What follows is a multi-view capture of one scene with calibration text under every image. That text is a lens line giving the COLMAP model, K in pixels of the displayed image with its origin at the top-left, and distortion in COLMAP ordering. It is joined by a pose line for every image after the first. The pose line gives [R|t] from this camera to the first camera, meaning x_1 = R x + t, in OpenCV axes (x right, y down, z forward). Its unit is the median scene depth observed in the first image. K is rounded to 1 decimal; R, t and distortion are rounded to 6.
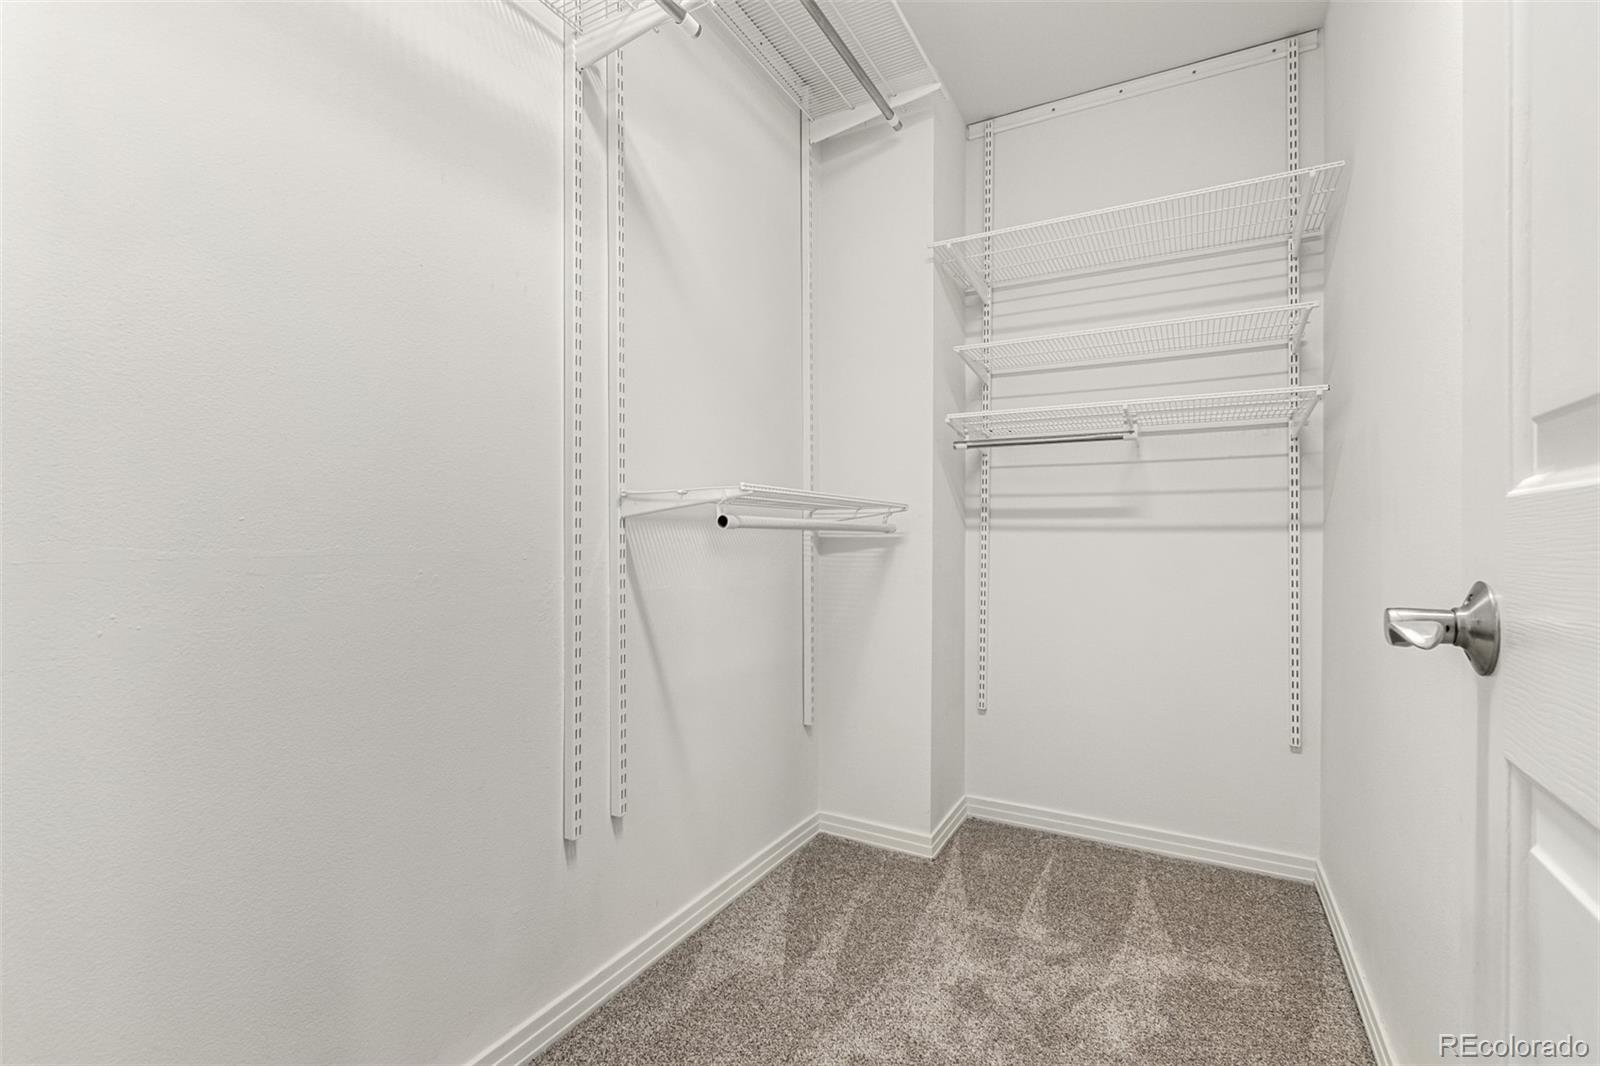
lens RADIAL K [[731.2, 0, 791.5], [0, 731.2, 535.9], [0, 0, 1]] dist [0.002167, -0.000618]
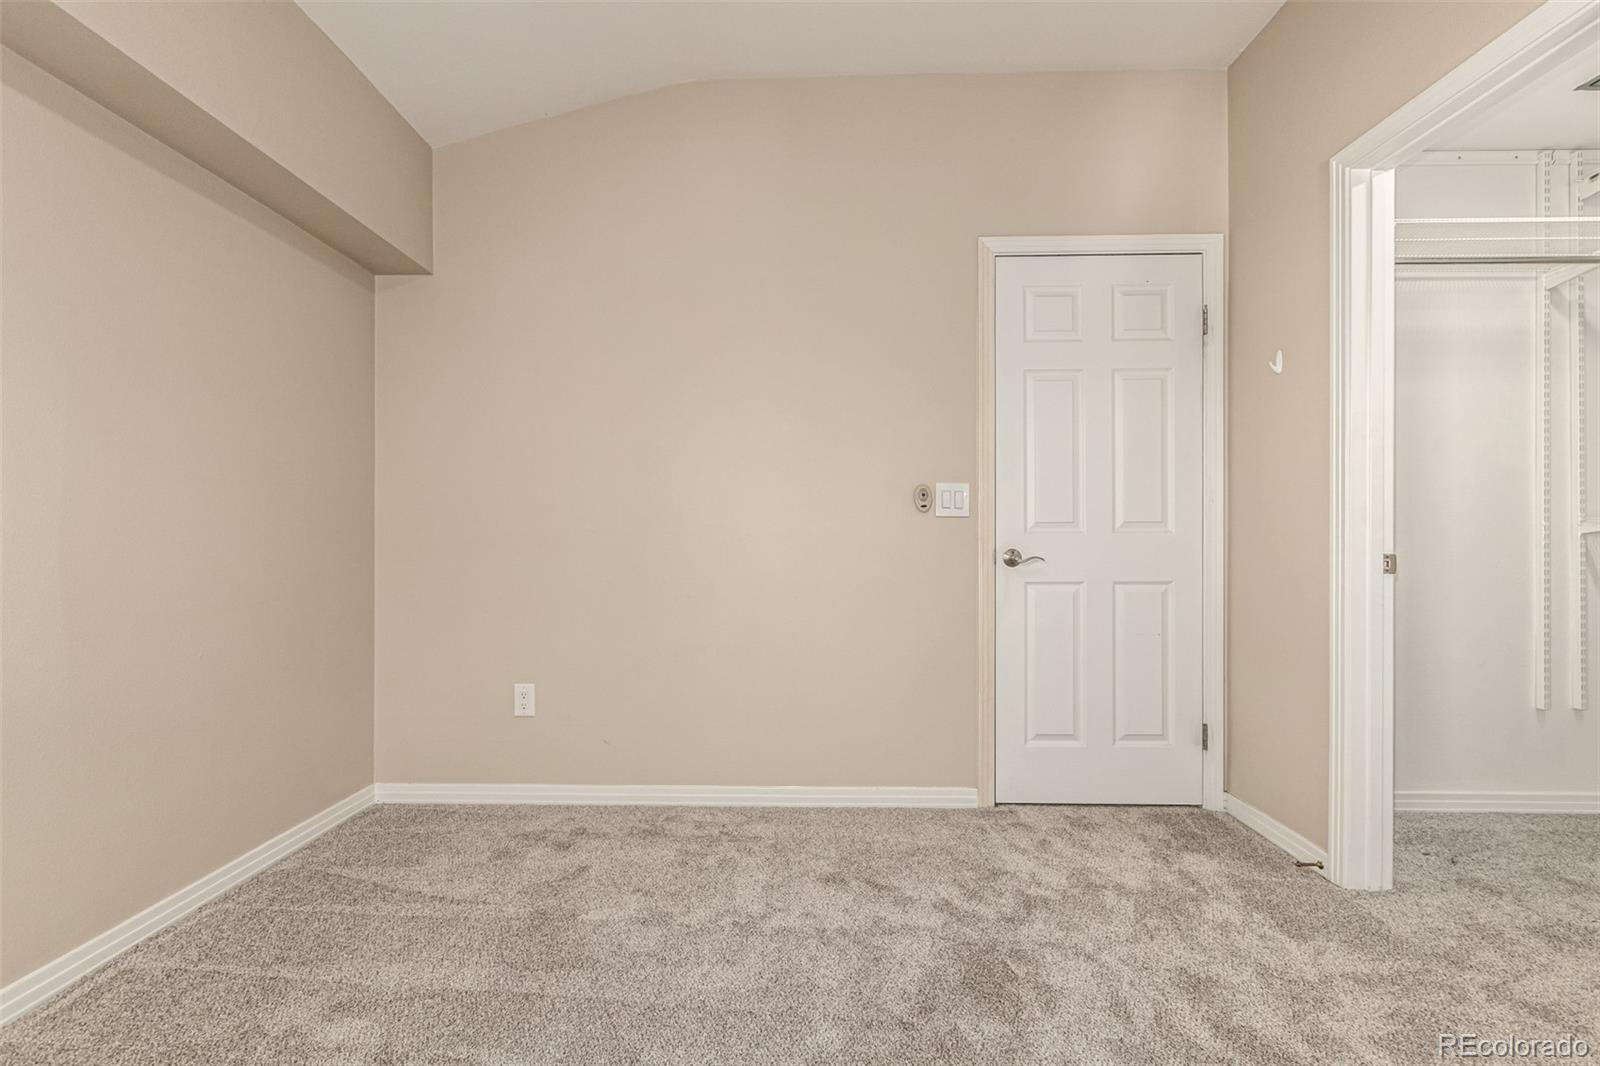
lens RADIAL K [[731.2, 0, 798.2], [0, 731.2, 537.6], [0, 0, 1]] dist [0.002167, -0.000618]
pose [[0.459156, -0.004578, -0.888344, 0.443725], [-0.001891, 0.999979, -0.006130, -0.001416], [0.888354, 0.004494, 0.459138, -1.406835]]
